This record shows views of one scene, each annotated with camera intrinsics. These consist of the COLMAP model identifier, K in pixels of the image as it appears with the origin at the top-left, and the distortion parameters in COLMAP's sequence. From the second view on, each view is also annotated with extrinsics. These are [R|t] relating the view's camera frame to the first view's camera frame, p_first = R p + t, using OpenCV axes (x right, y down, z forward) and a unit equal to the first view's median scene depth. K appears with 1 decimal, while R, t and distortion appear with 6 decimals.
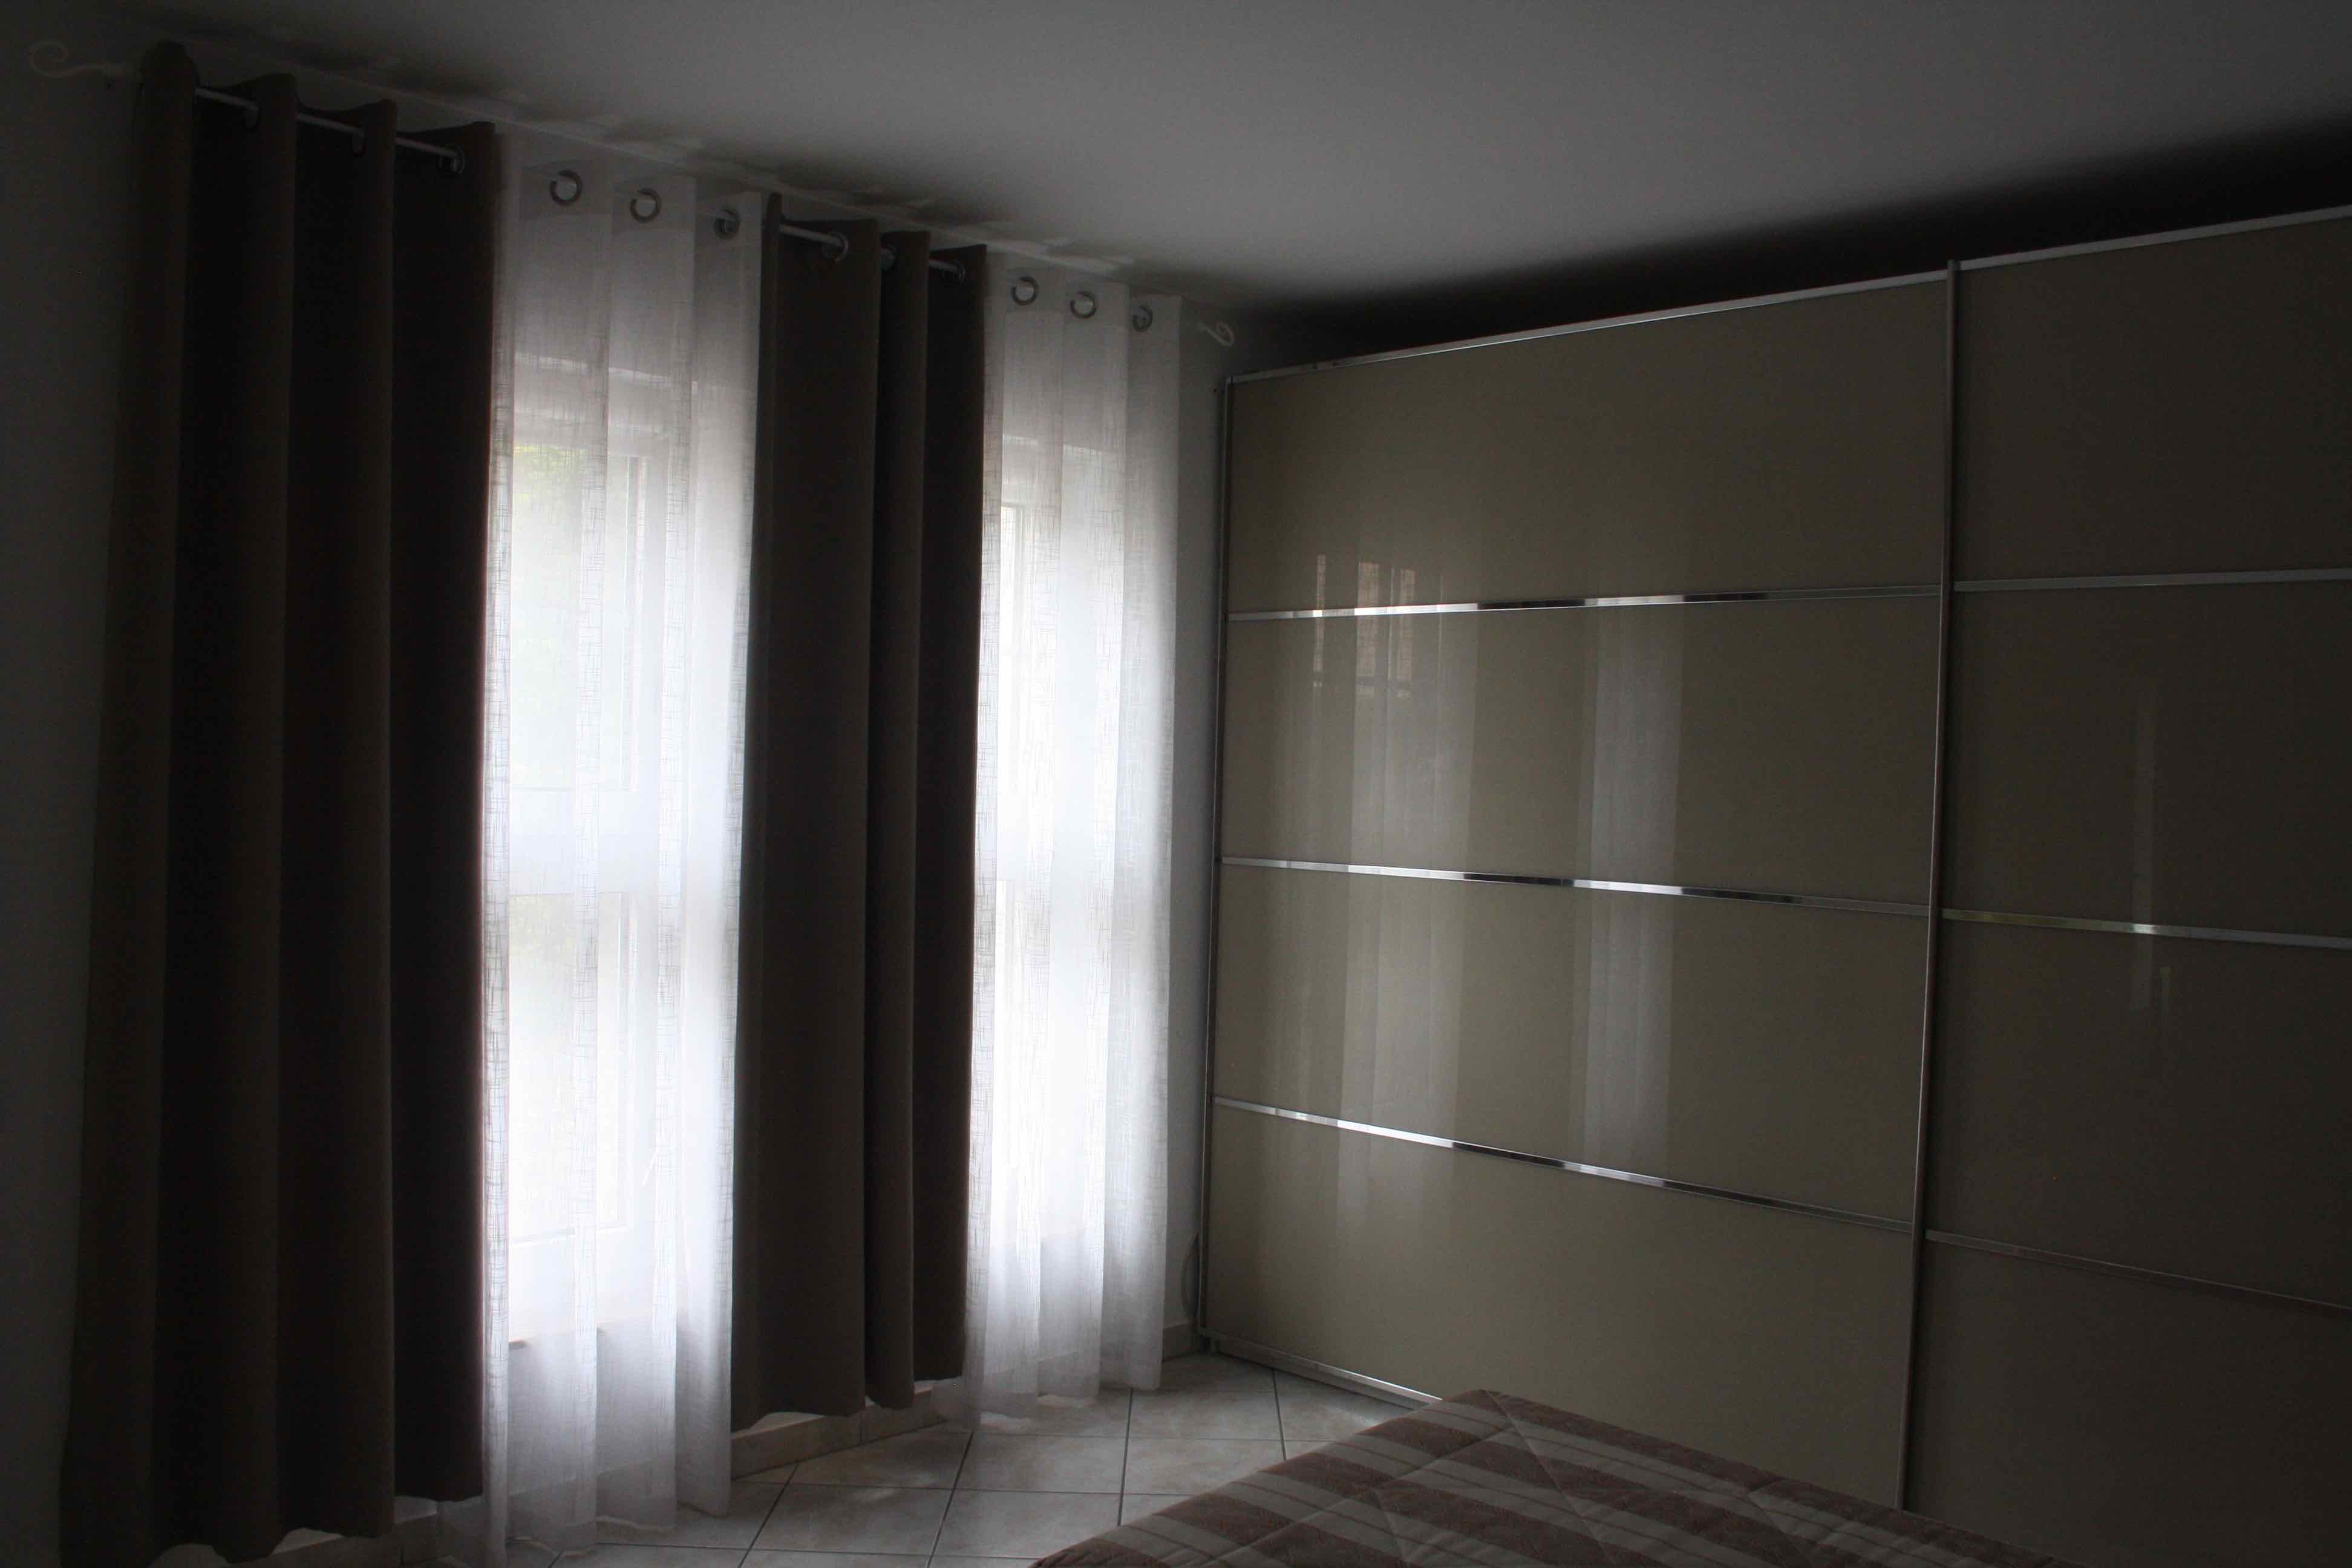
lens RADIAL K [[1944.8, 0, 1176.0], [0, 1944.8, 784.0], [0, 0, 1]] dist [-0.165632, 0.147764]
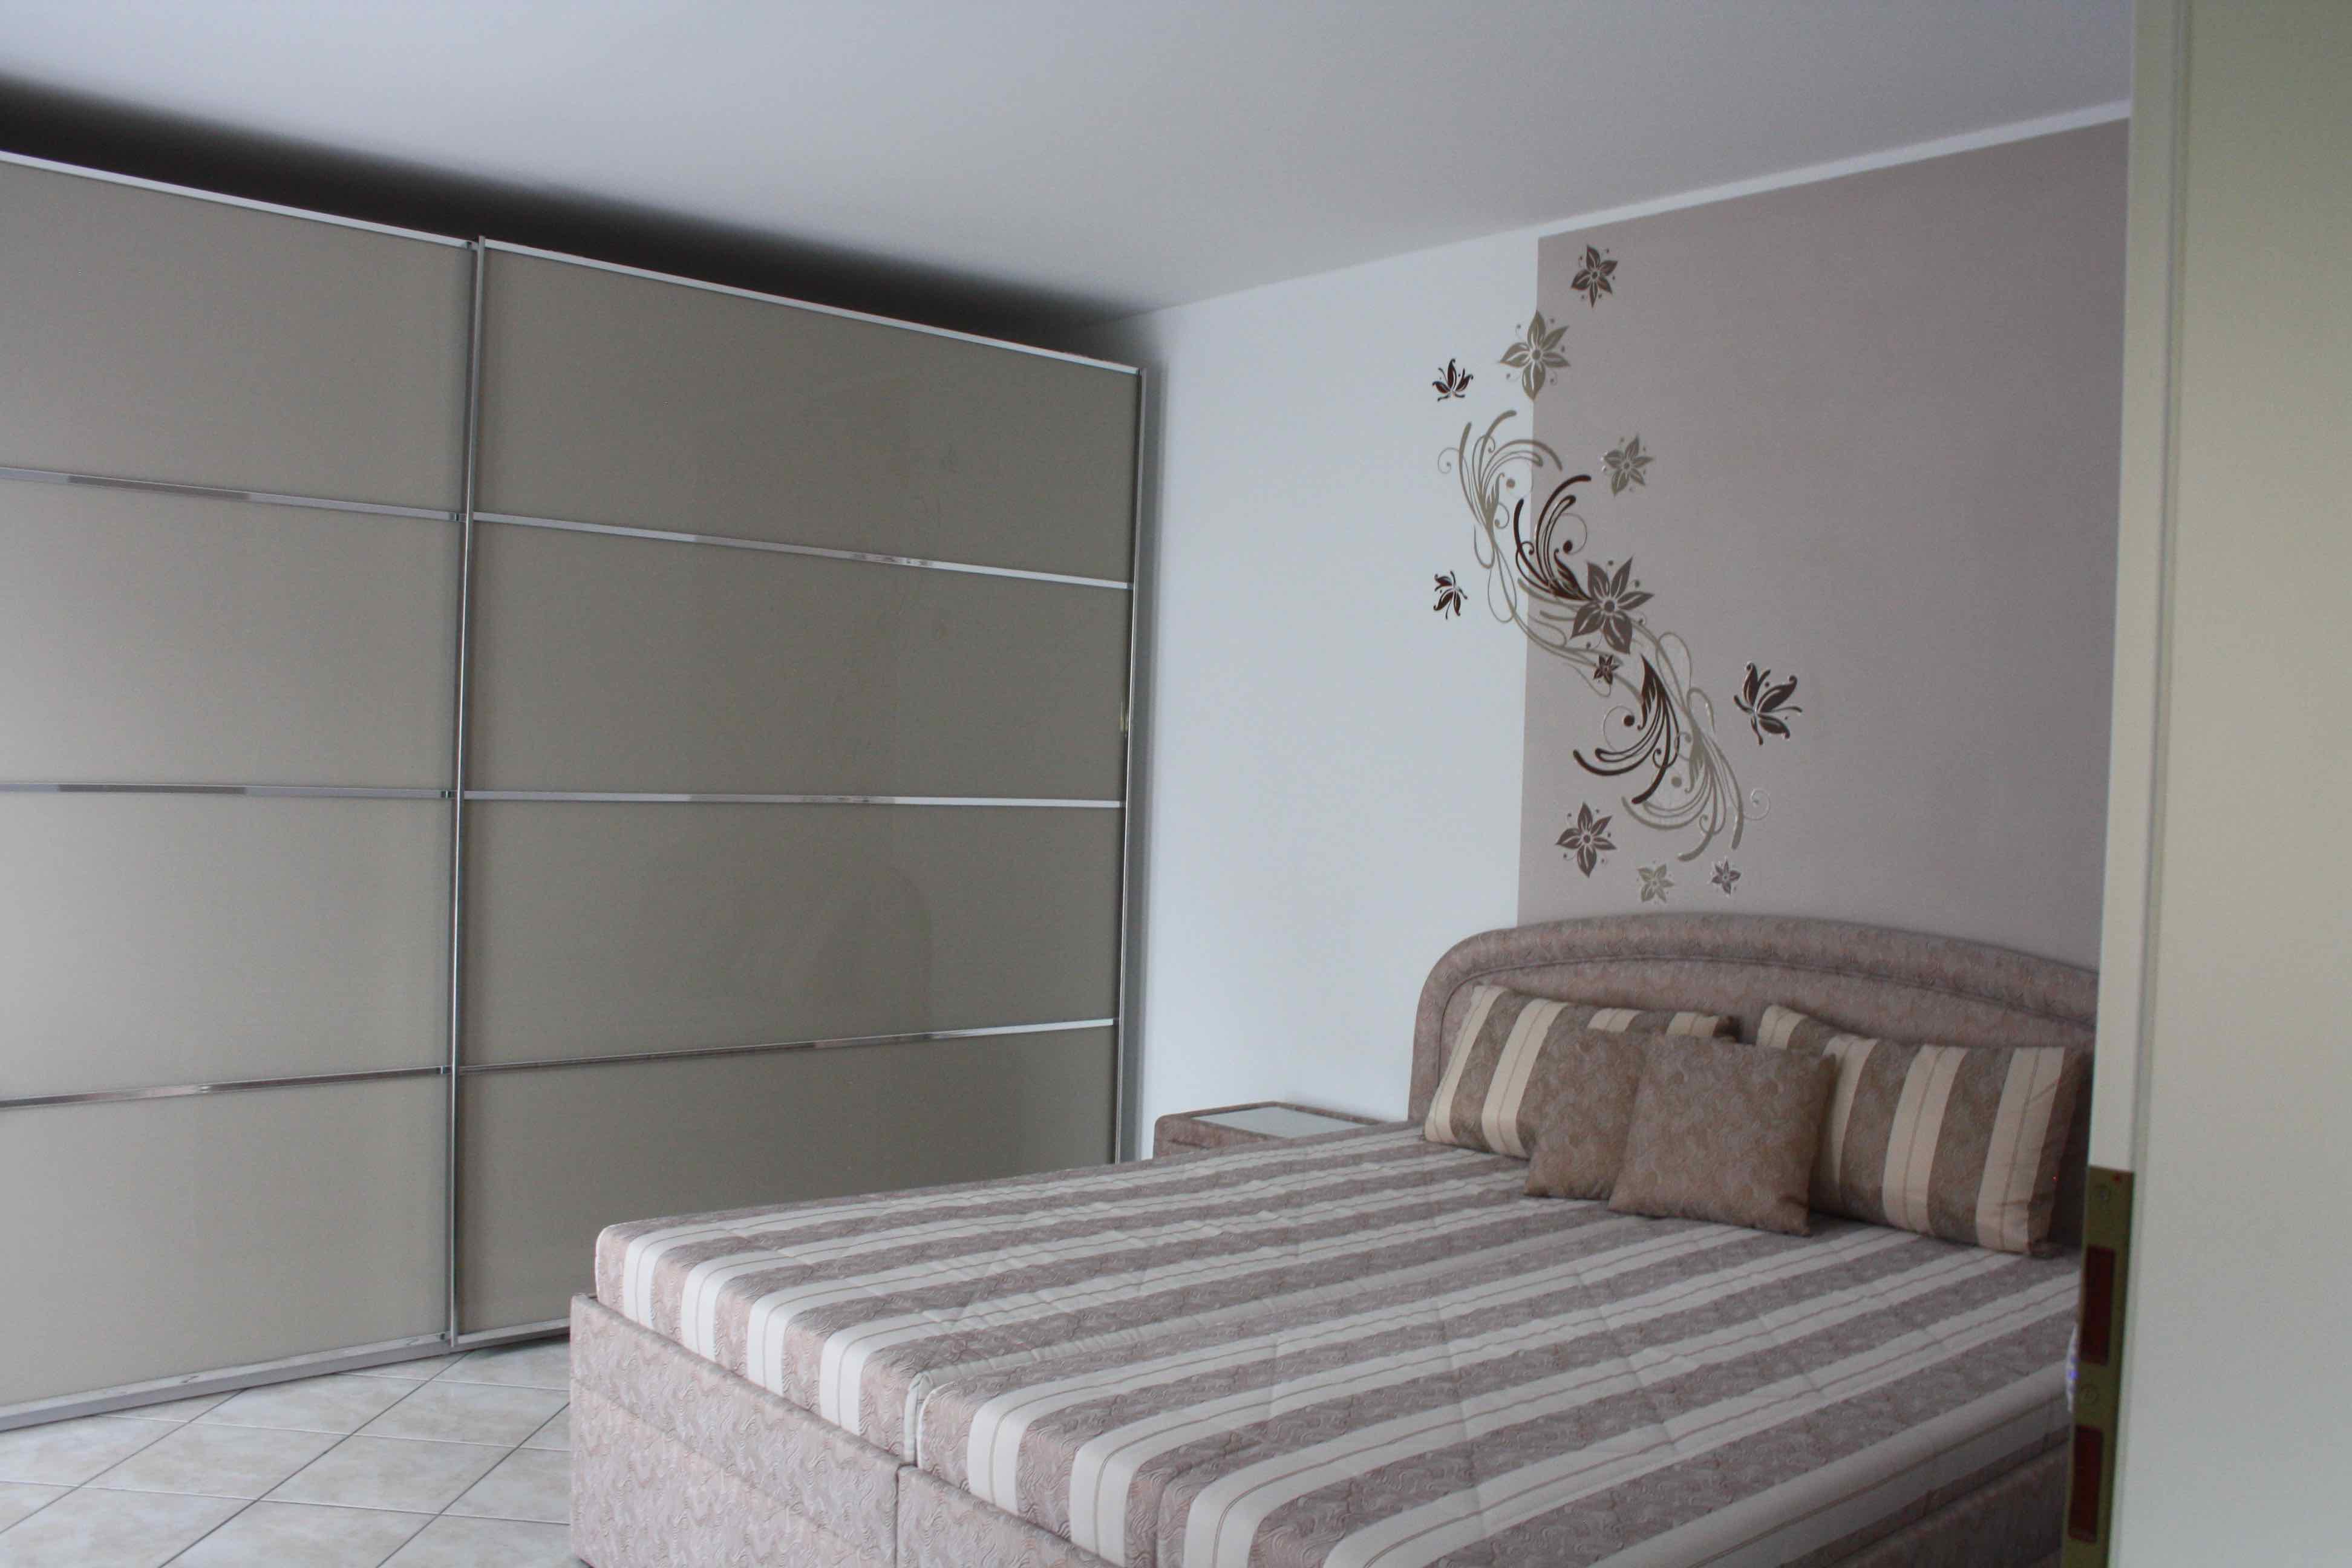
lens RADIAL K [[1944.8, 0, 1176.0], [0, 1944.8, 784.0], [0, 0, 1]] dist [-0.165632, 0.147764]
pose [[0.089104, -0.039147, 0.995253, -1.035875], [-0.016650, 0.999029, 0.040786, 0.008976], [-0.995883, -0.020206, 0.088366, 0.657431]]
